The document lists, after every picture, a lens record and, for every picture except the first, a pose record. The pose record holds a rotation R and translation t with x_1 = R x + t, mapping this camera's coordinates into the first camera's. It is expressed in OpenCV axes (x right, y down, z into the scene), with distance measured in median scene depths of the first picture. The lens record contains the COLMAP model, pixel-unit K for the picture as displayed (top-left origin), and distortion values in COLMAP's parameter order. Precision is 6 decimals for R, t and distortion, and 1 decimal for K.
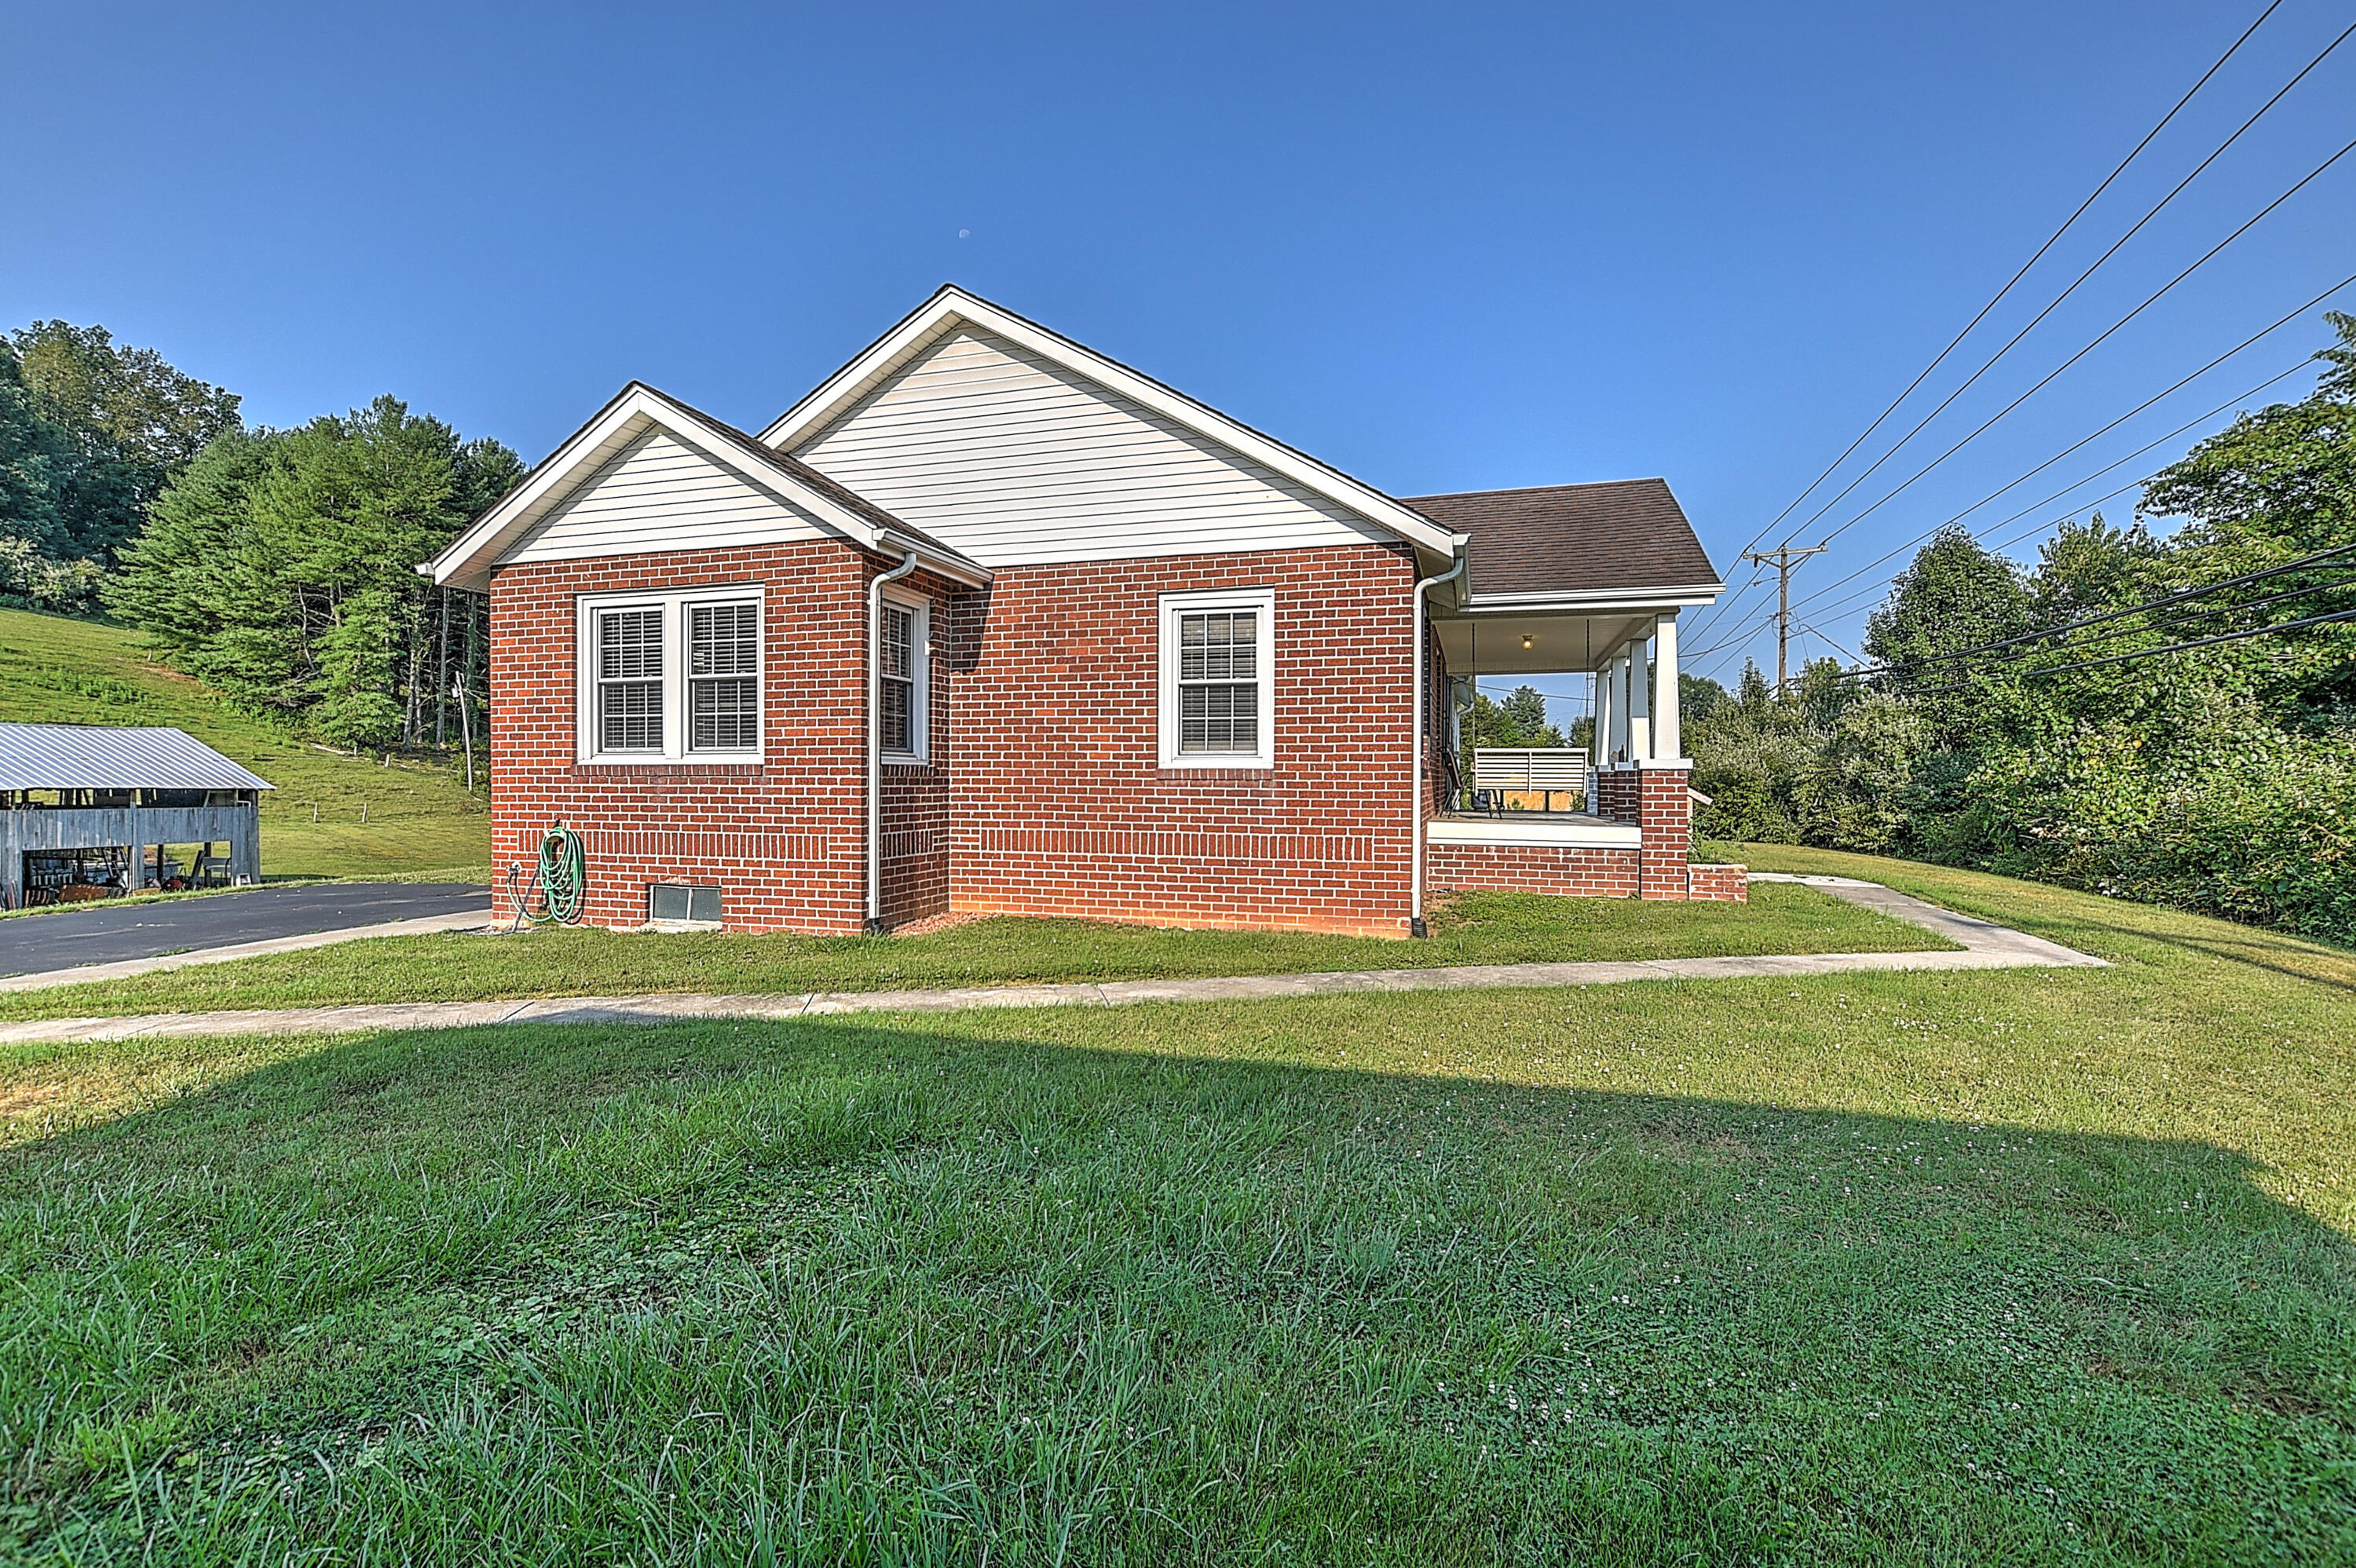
lens RADIAL K [[1051.3, 0, 1184.3], [0, 1051.3, 802.5], [0, 0, 1]] dist [-0.023125, 0.004059]
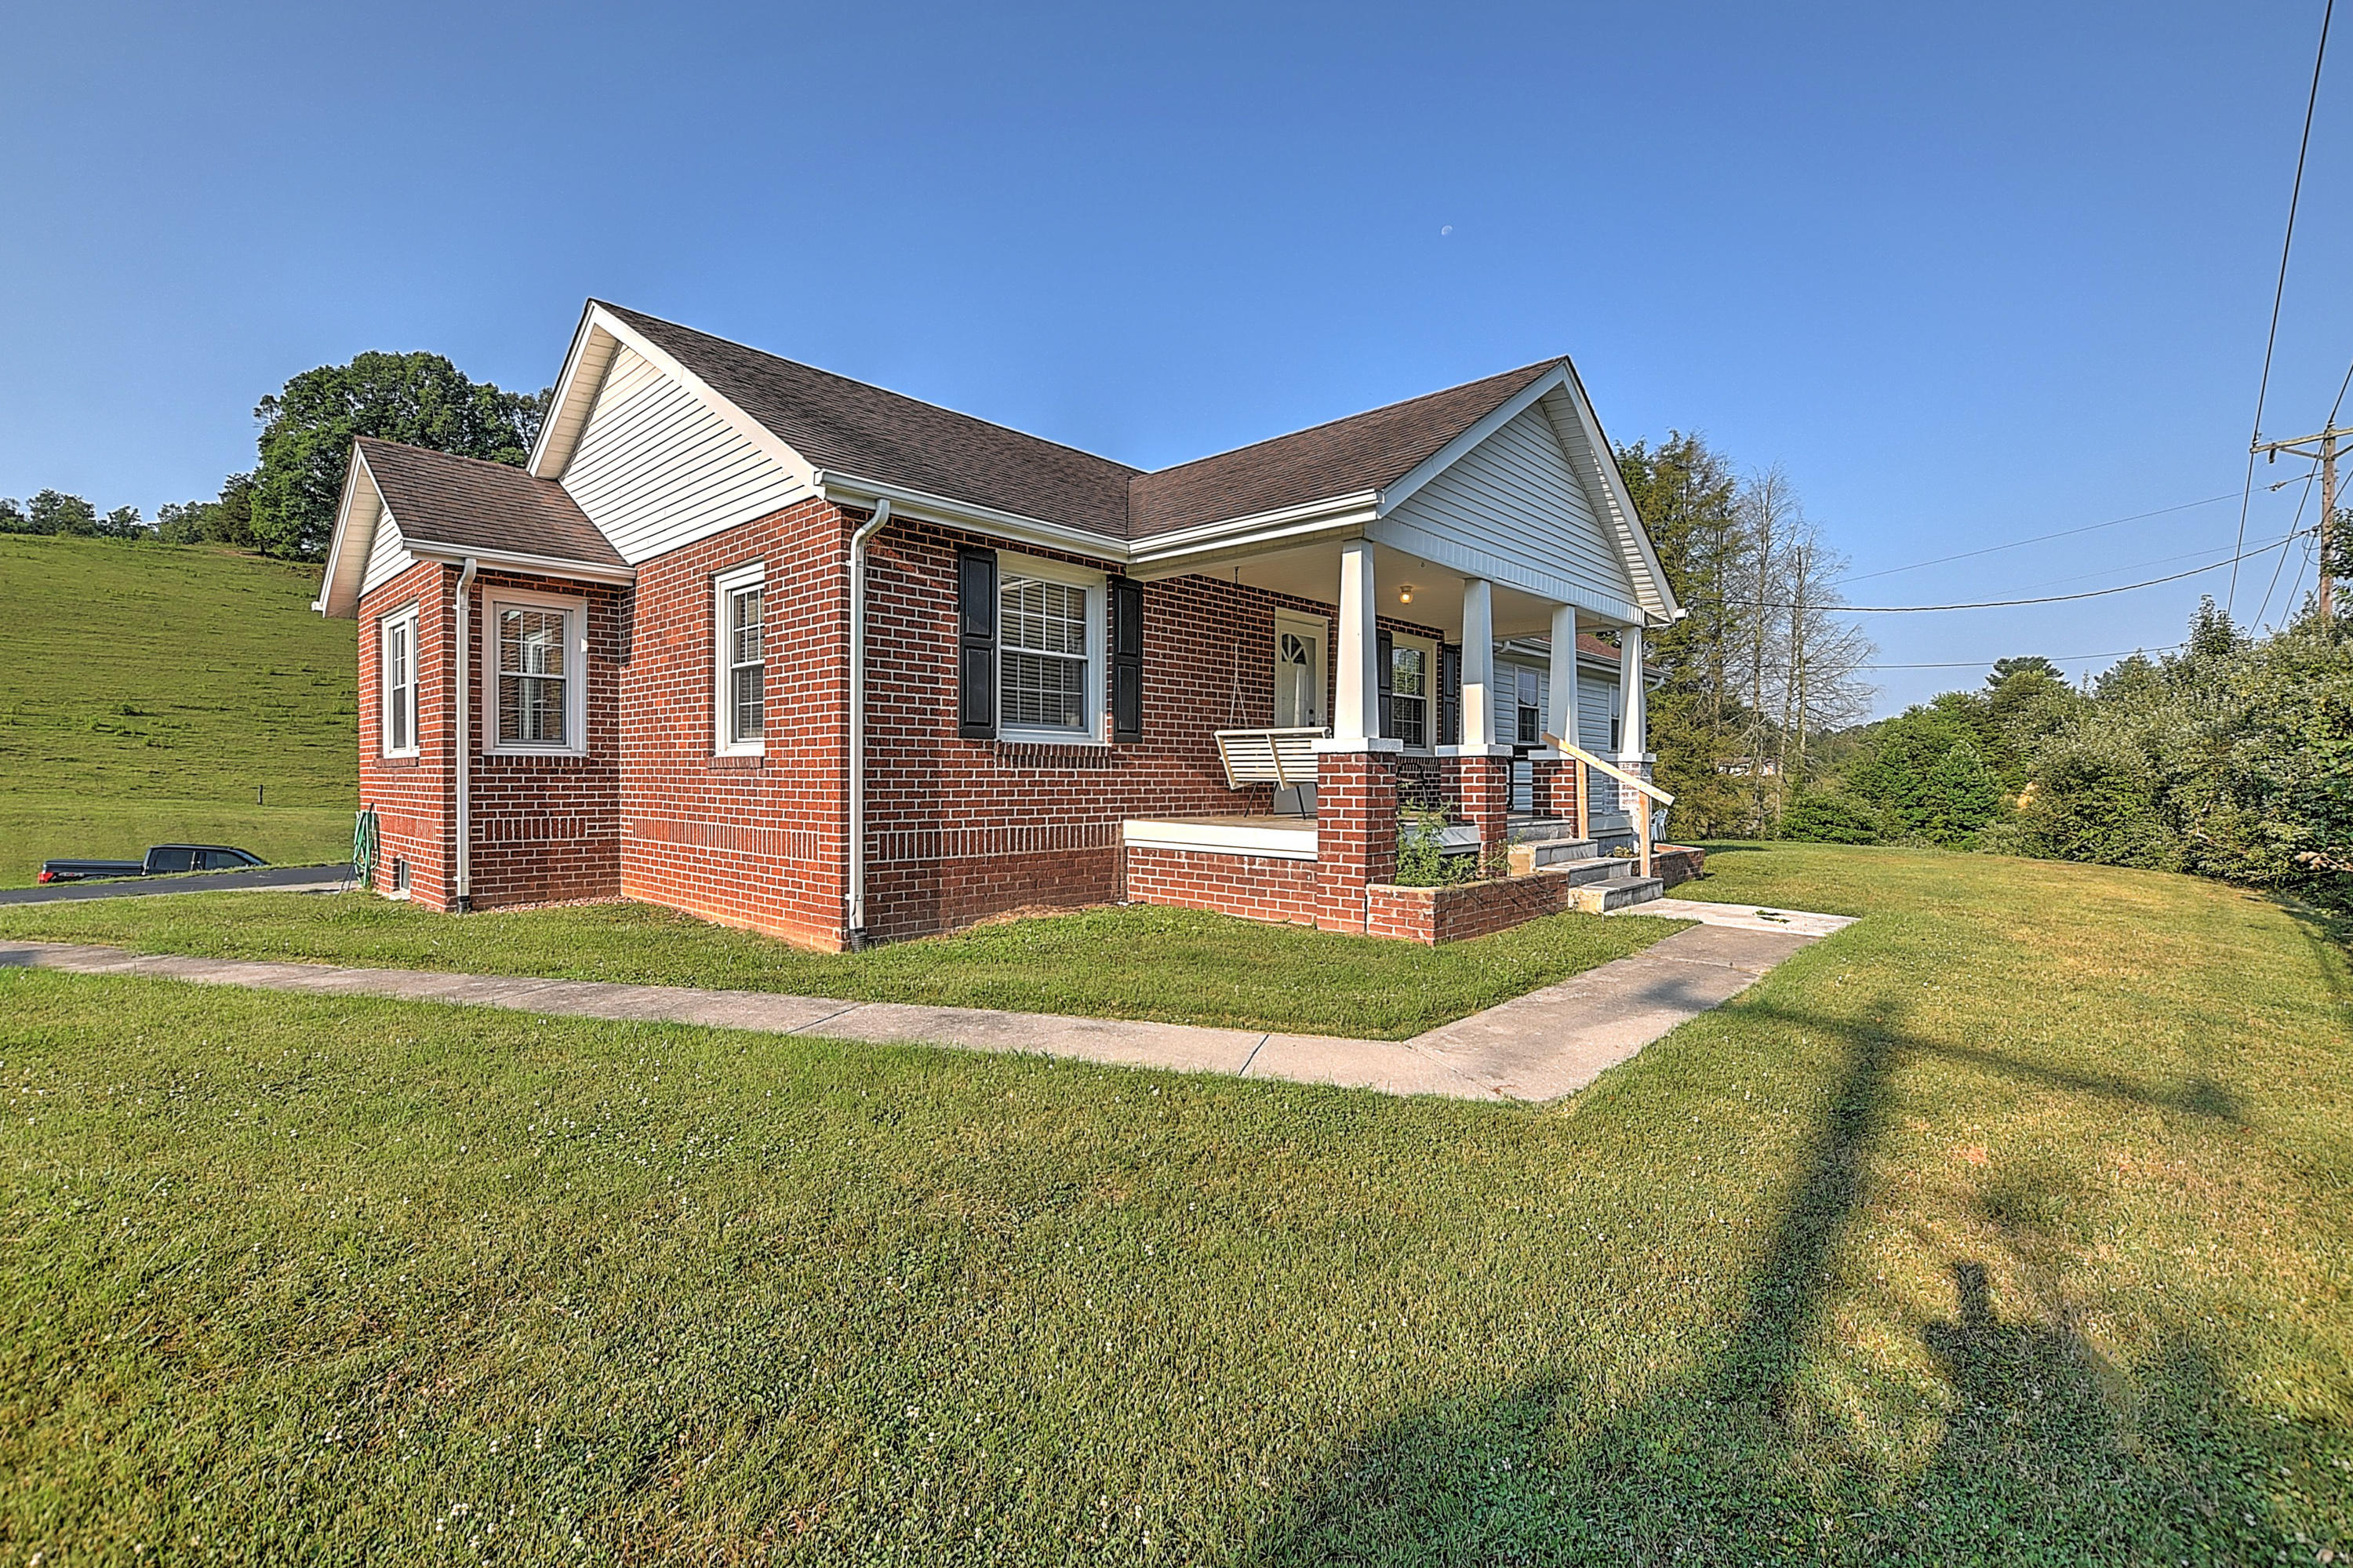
lens RADIAL K [[1050.1, 0, 1181.9], [0, 1050.1, 789.2], [0, 0, 1]] dist [-0.023125, 0.004059]
pose [[0.896993, 0.004415, -0.442022, 0.679225], [-0.009441, 0.999913, -0.009171, 0.001480], [0.441943, 0.012399, 0.896957, 0.289483]]
